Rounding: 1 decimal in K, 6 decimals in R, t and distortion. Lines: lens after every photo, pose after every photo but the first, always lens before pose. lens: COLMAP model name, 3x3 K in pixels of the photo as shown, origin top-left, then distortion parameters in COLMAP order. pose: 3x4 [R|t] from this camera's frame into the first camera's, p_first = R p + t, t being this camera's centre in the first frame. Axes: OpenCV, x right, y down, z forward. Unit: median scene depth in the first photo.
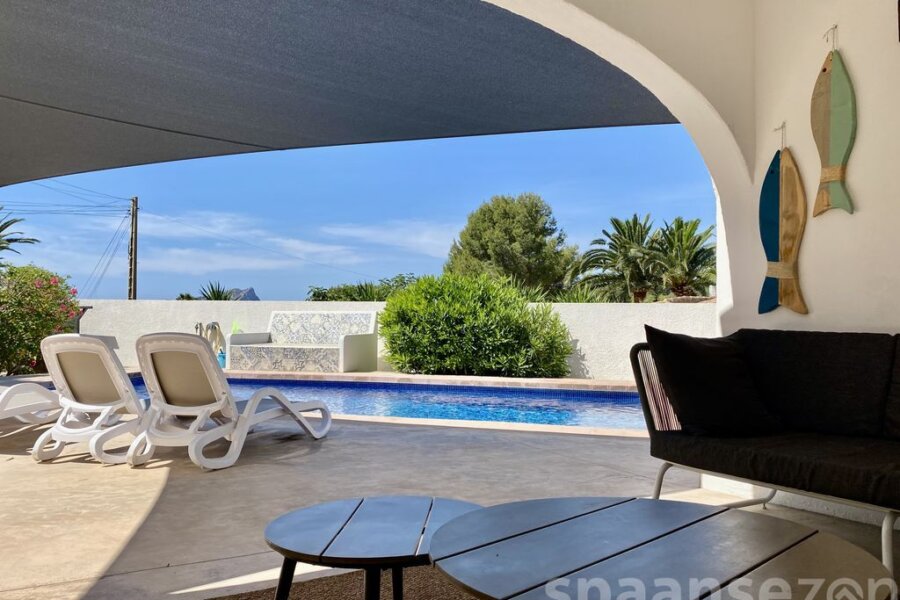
lens RADIAL K [[697.0, 0, 450.0], [0, 697.0, 300.0], [0, 0, 1]] dist [0.071919, -0.128581]
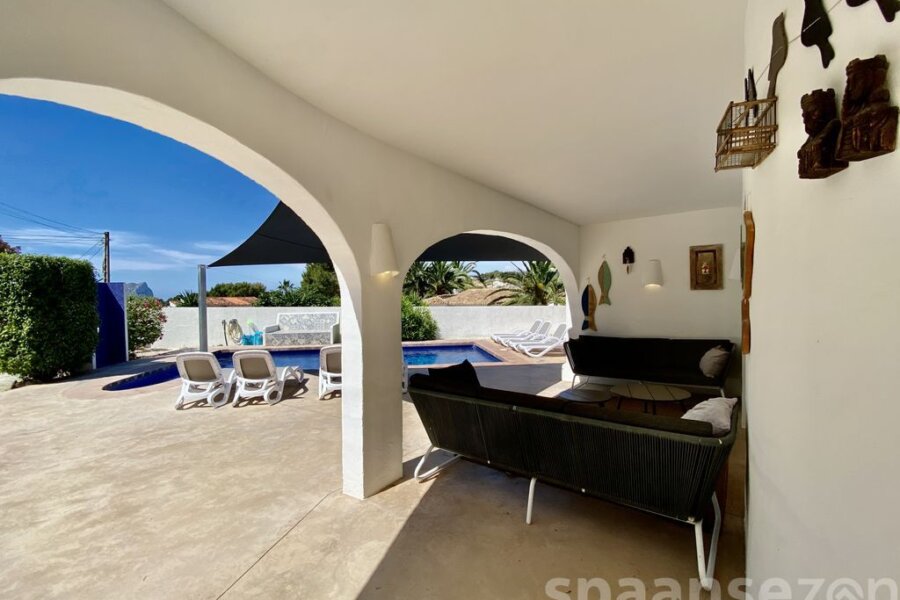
lens RADIAL K [[376.2, 0, 450.0], [0, 376.2, 300.0], [0, 0, 1]] dist [0.000609, 0.000000]
pose [[0.892464, -0.023351, 0.450514, -0.340704], [0.003470, 0.998985, 0.044906, -0.073646], [-0.451105, -0.038514, 0.891639, -0.134320]]
